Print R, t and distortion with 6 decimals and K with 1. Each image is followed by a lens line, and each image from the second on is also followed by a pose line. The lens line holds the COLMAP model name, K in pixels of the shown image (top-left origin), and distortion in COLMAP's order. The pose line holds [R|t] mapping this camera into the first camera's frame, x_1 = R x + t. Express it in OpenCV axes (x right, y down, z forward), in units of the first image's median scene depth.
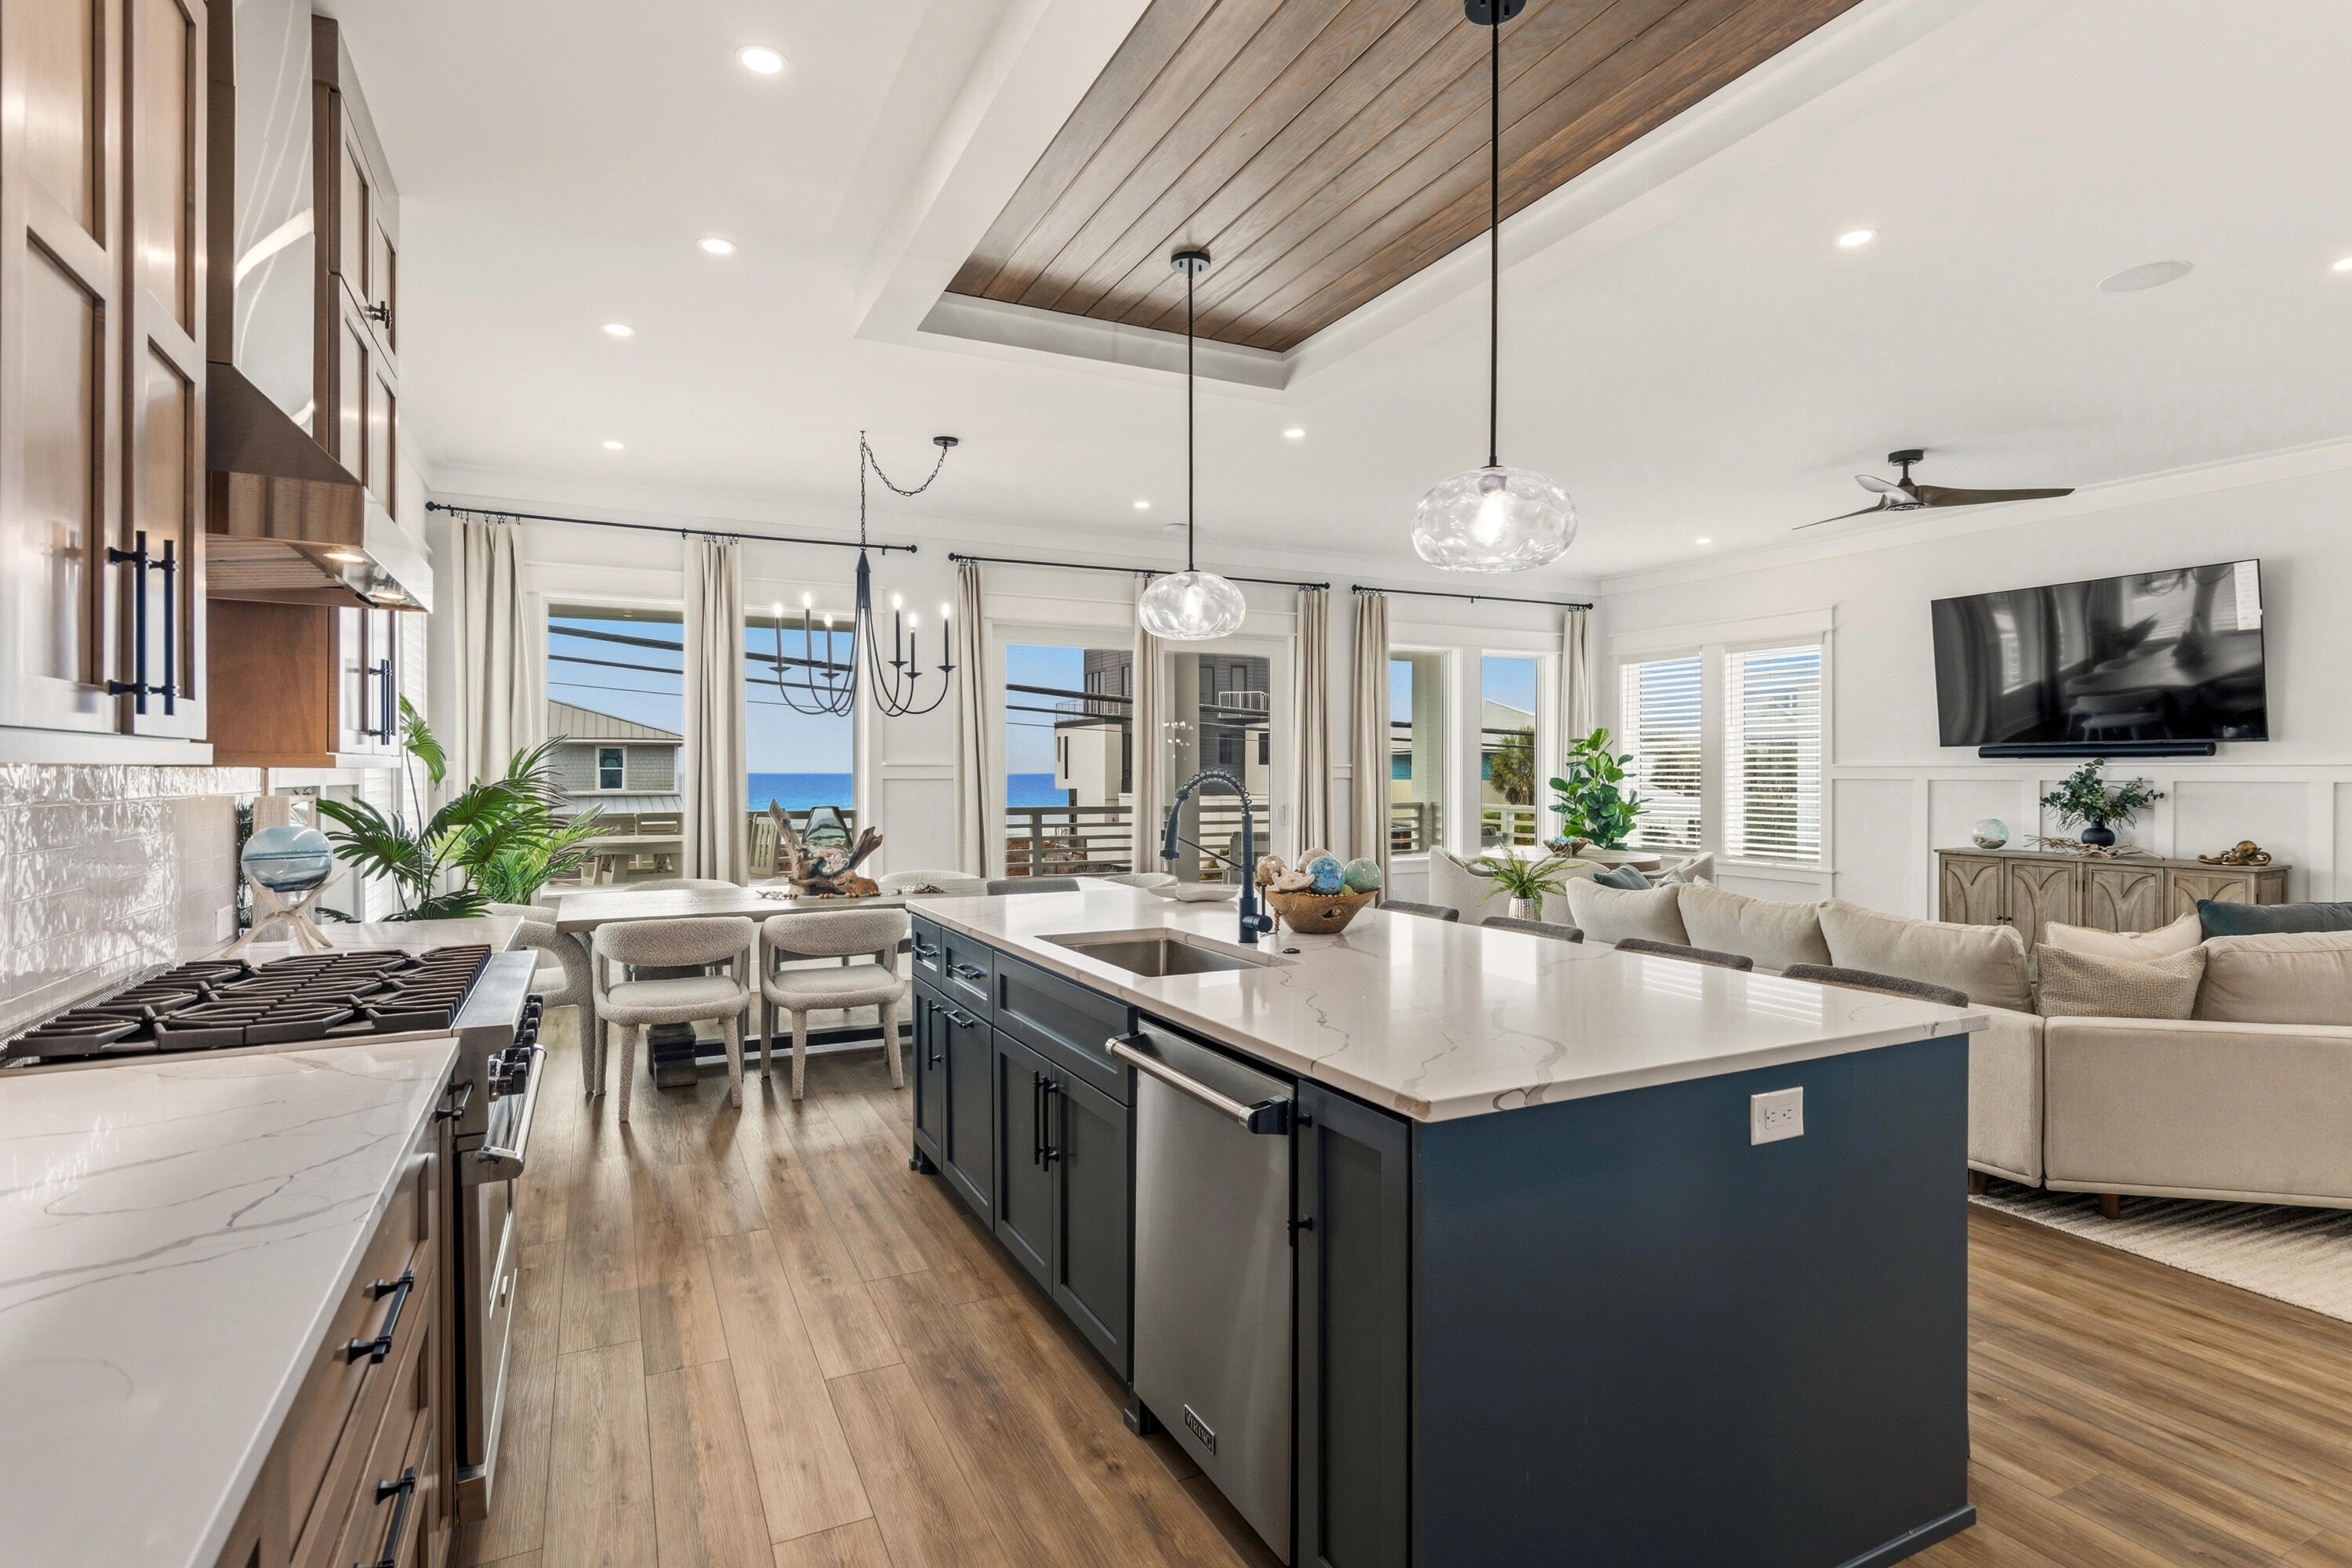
lens RADIAL K [[1173.8, 0, 1153.6], [0, 1173.8, 766.8], [0, 0, 1]] dist [-0.011459, 0.000829]
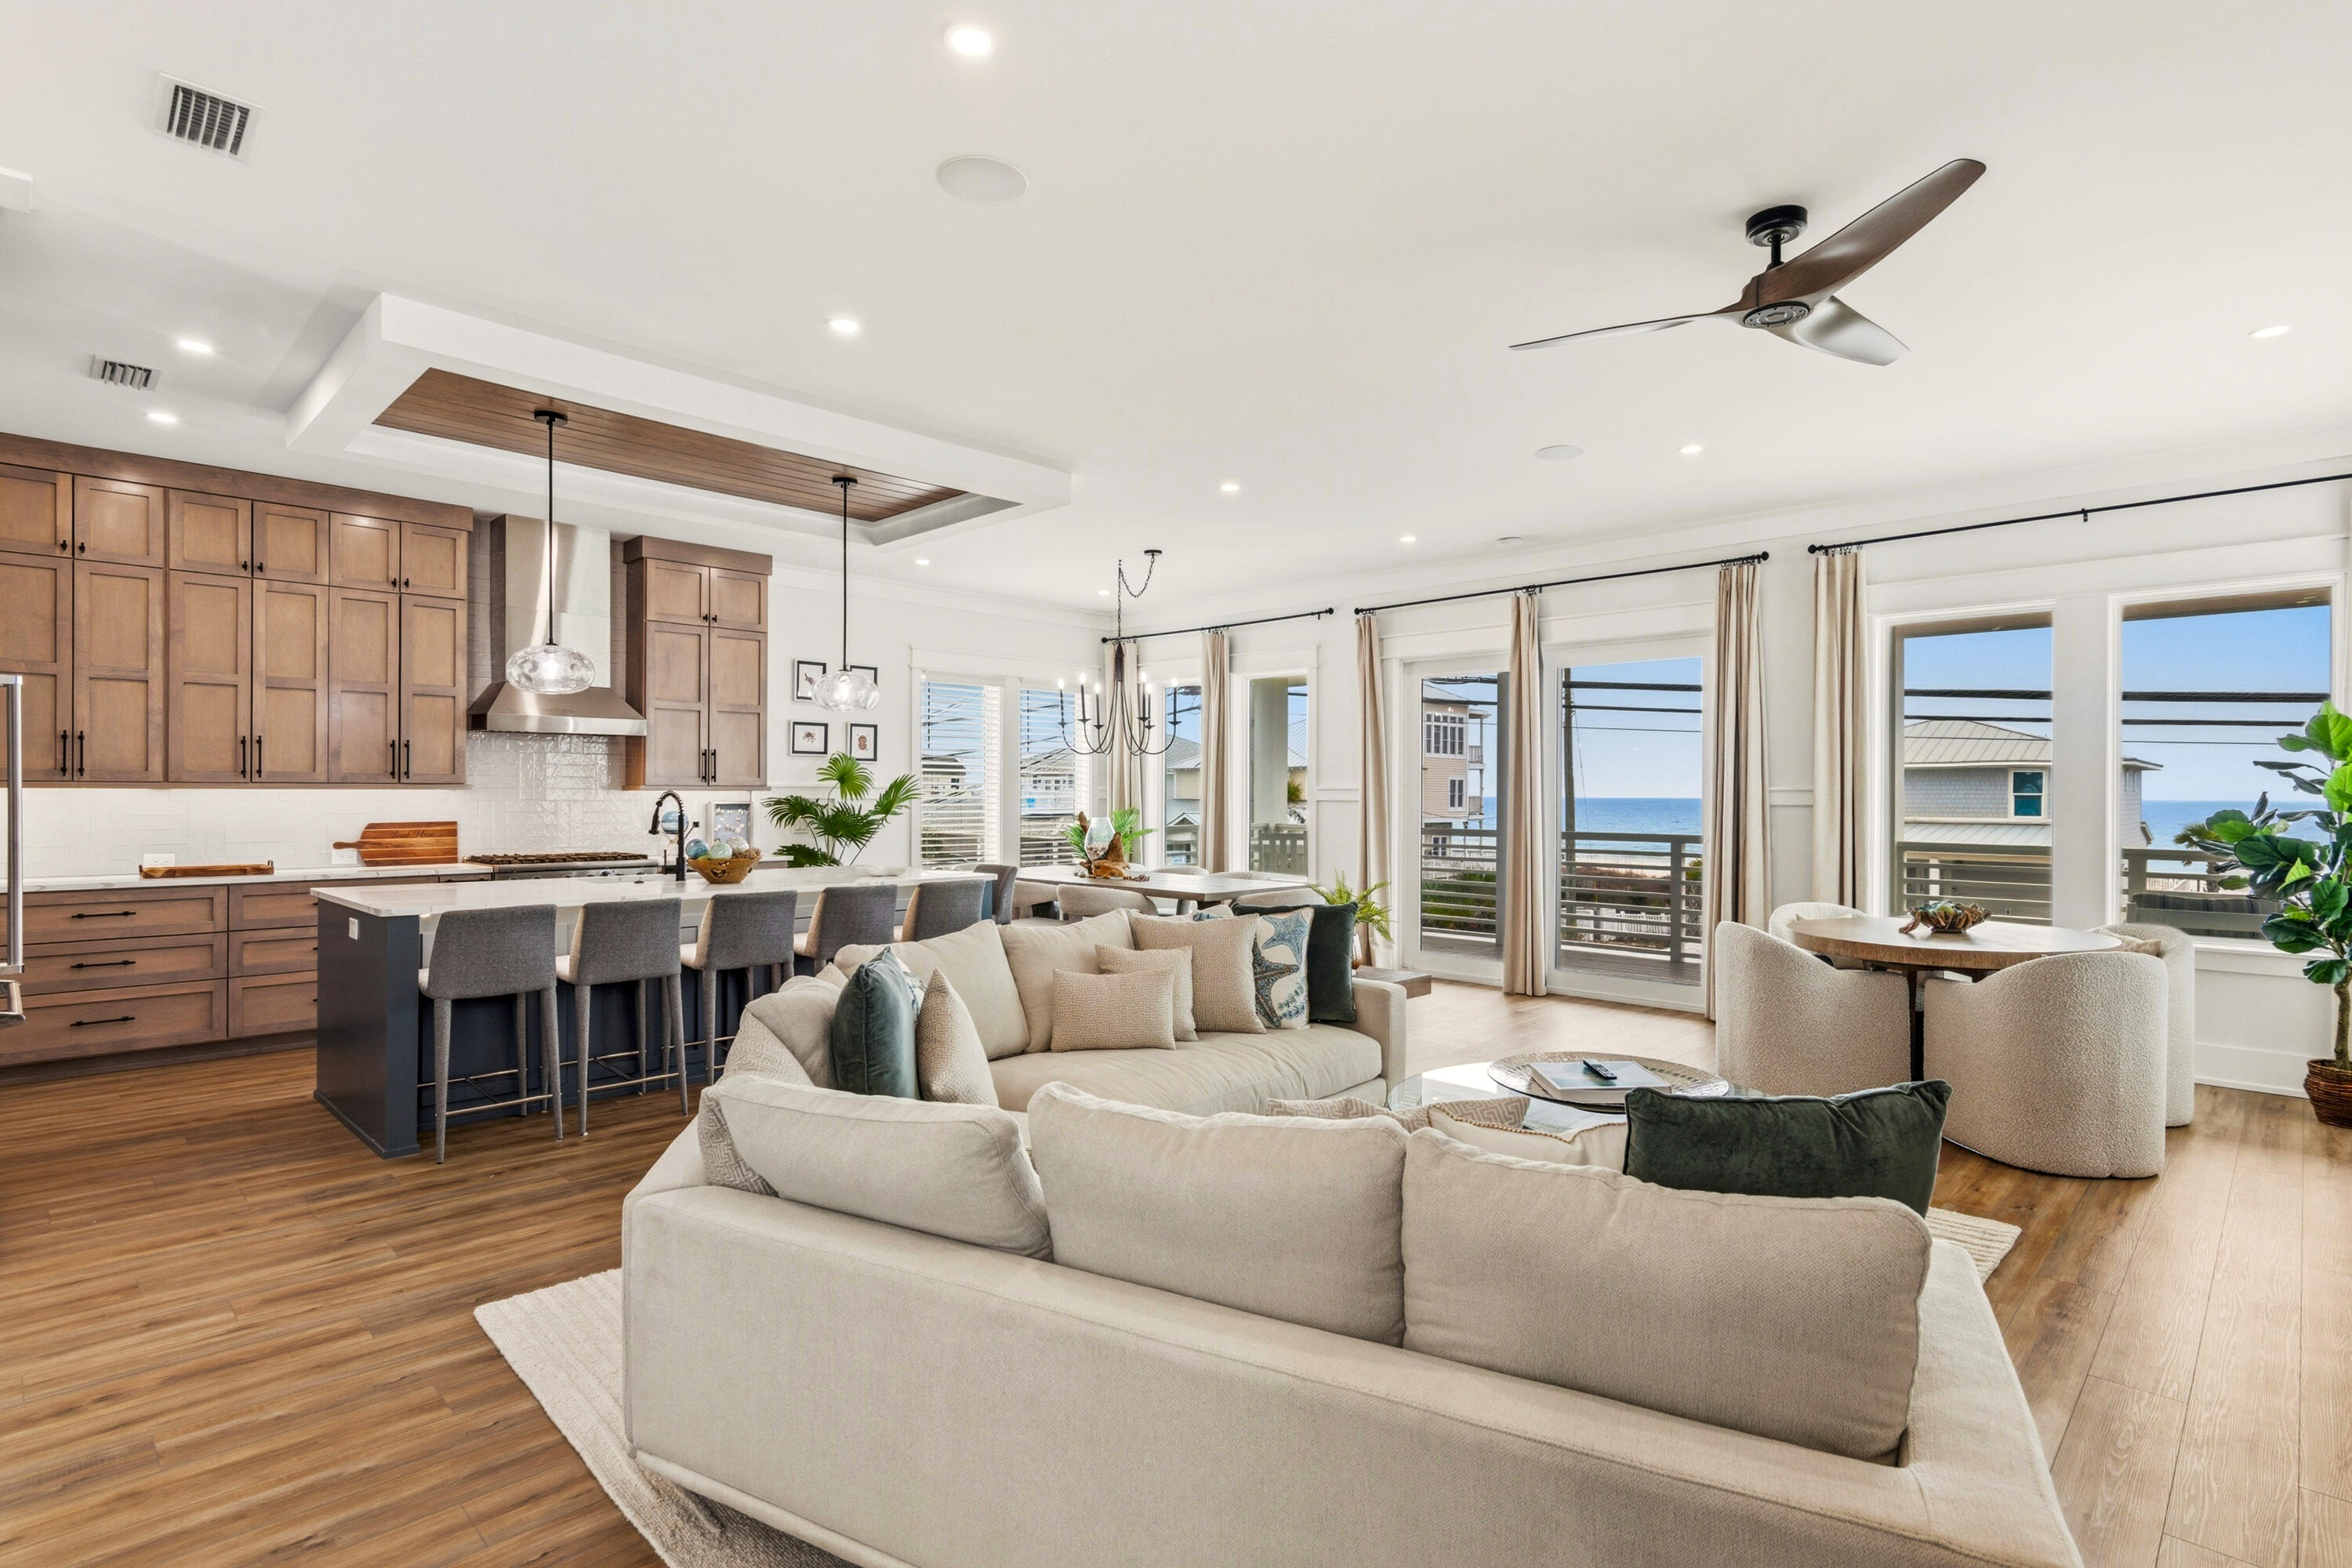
lens RADIAL K [[1152.9, 0, 1178.3], [0, 1152.9, 793.5], [0, 0, 1]] dist [-0.000124, 0.000502]
pose [[0.351208, 0.001195, -0.936297, 0.990105], [-0.000487, 0.999999, 0.001094, 0.001932], [0.936297, 0.000072, 0.351208, 0.511294]]
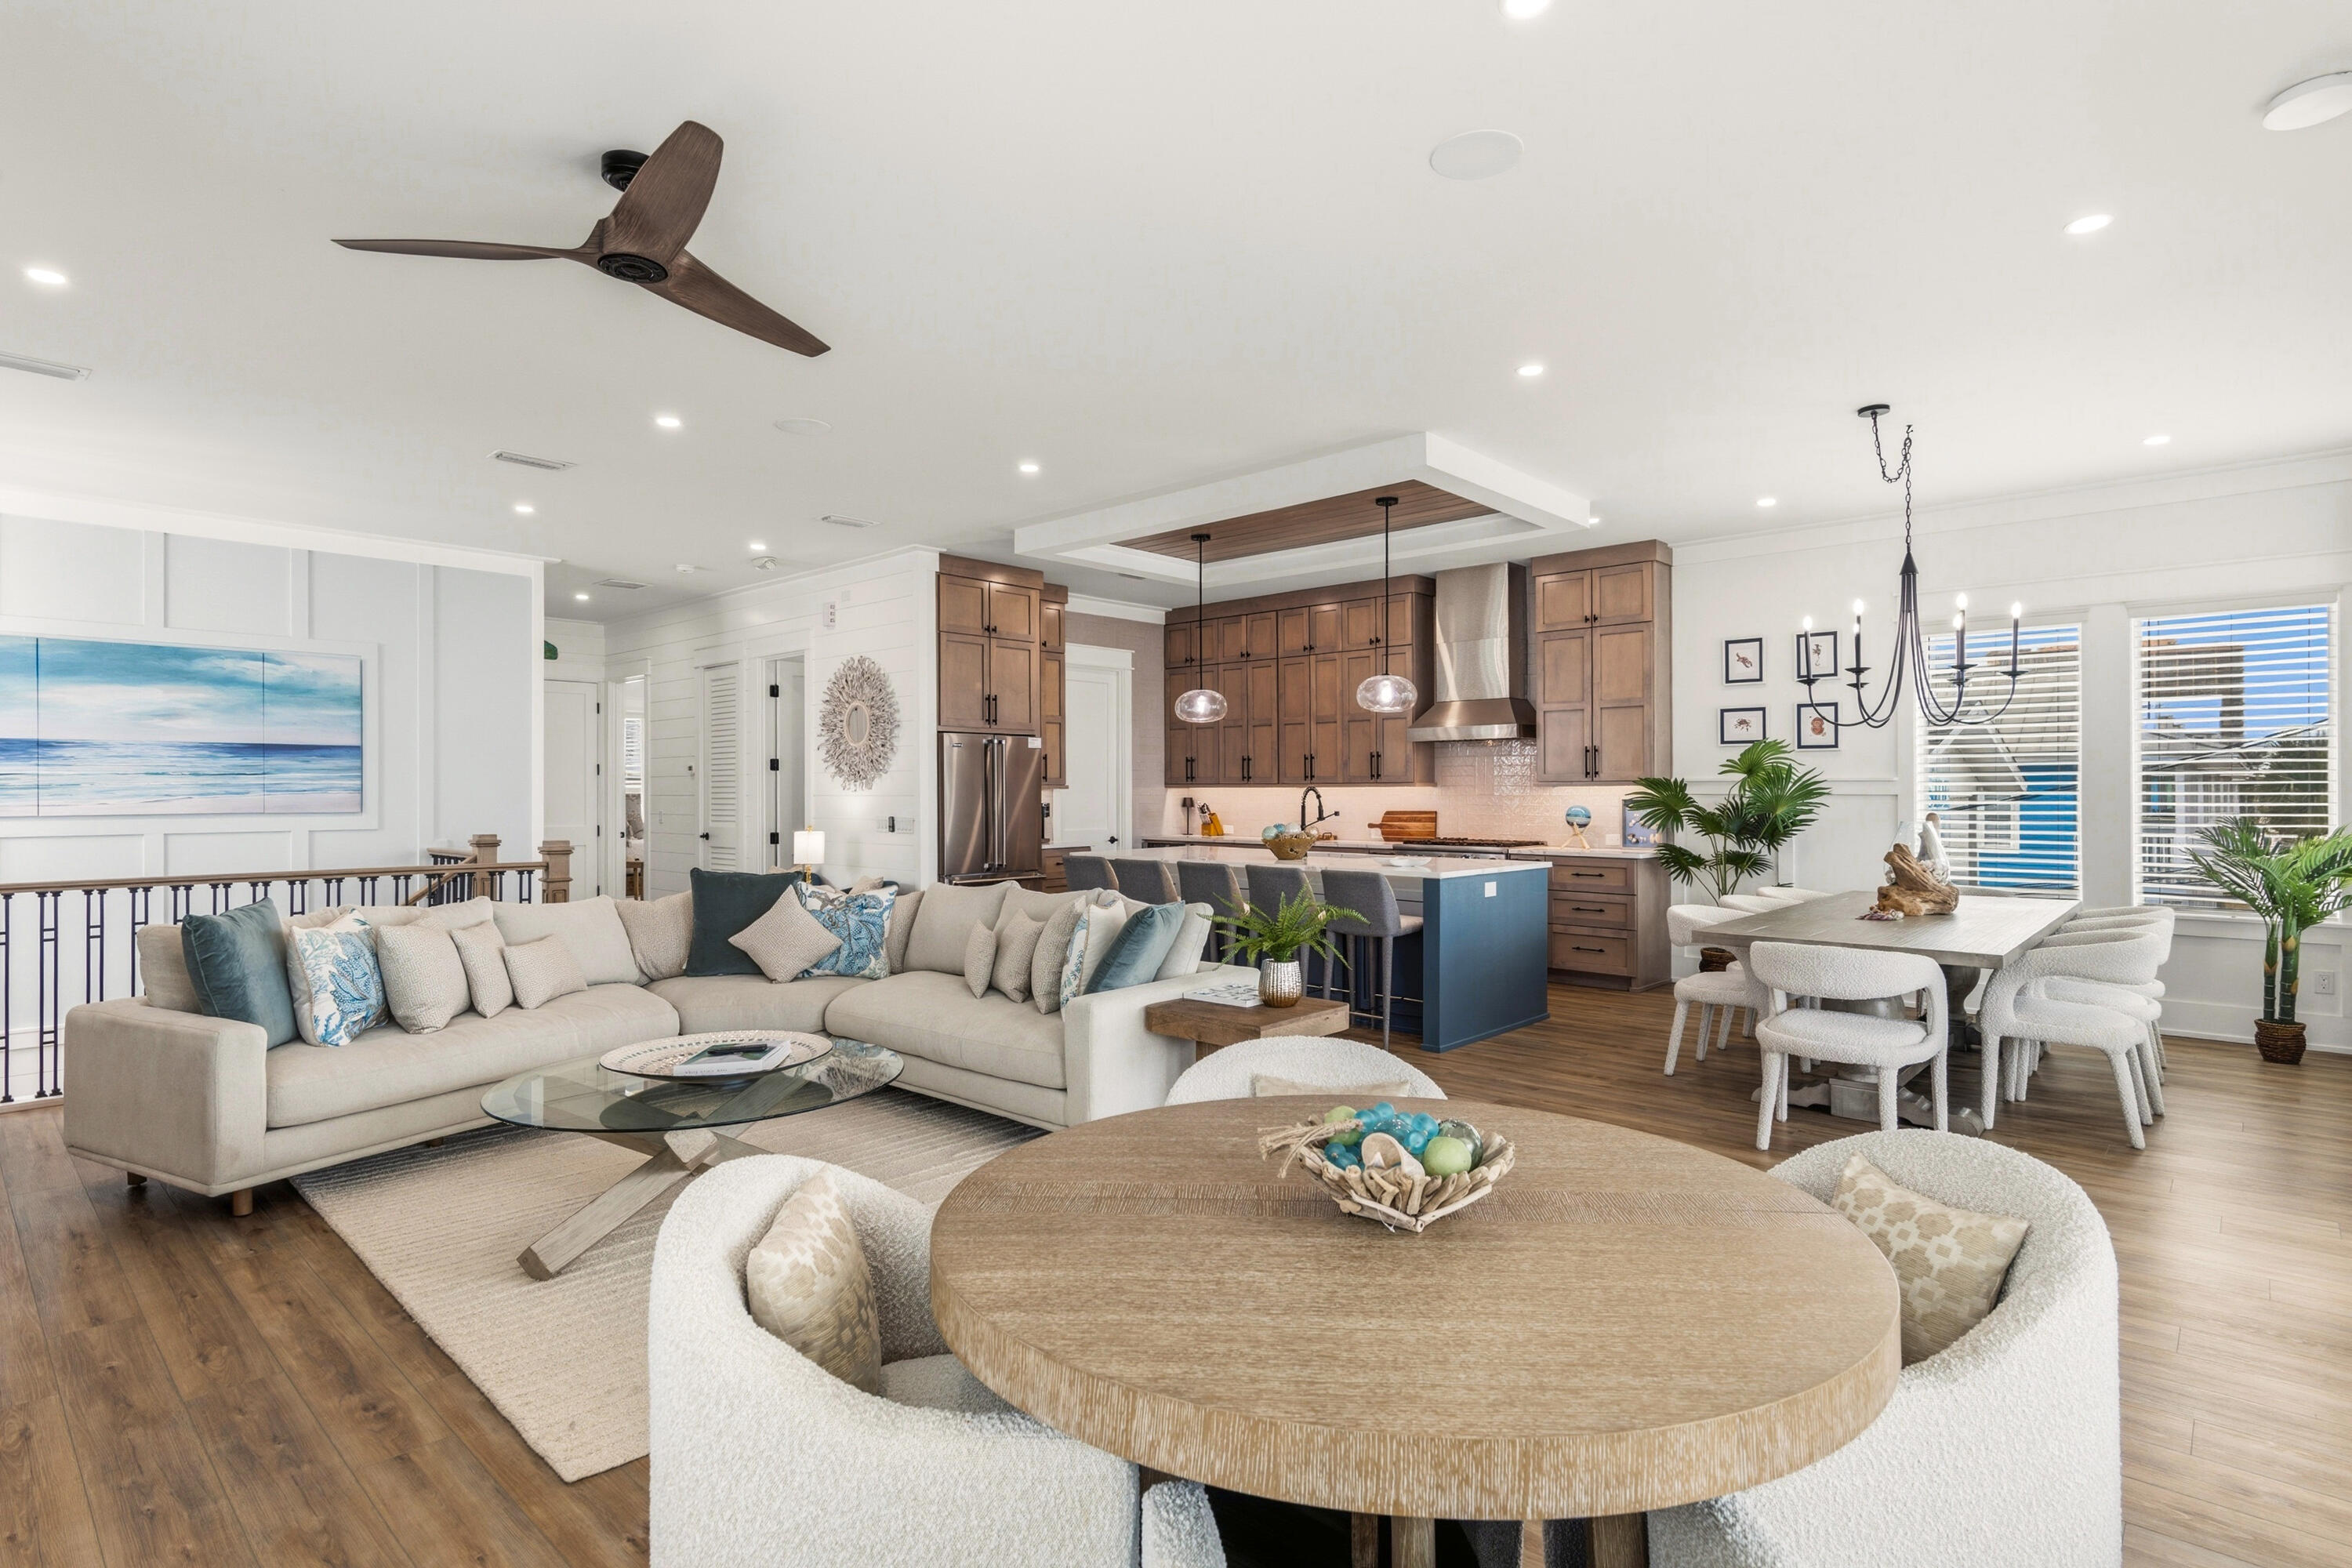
lens RADIAL K [[1168.8, 0, 1183.4], [0, 1168.8, 781.1], [0, 0, 1]] dist [-0.001552, -0.000550]
pose [[-0.922762, -0.002890, -0.385359, 0.581514], [0.002006, 0.999922, -0.012302, 0.010024], [0.385364, -0.012125, -0.922685, 1.470895]]
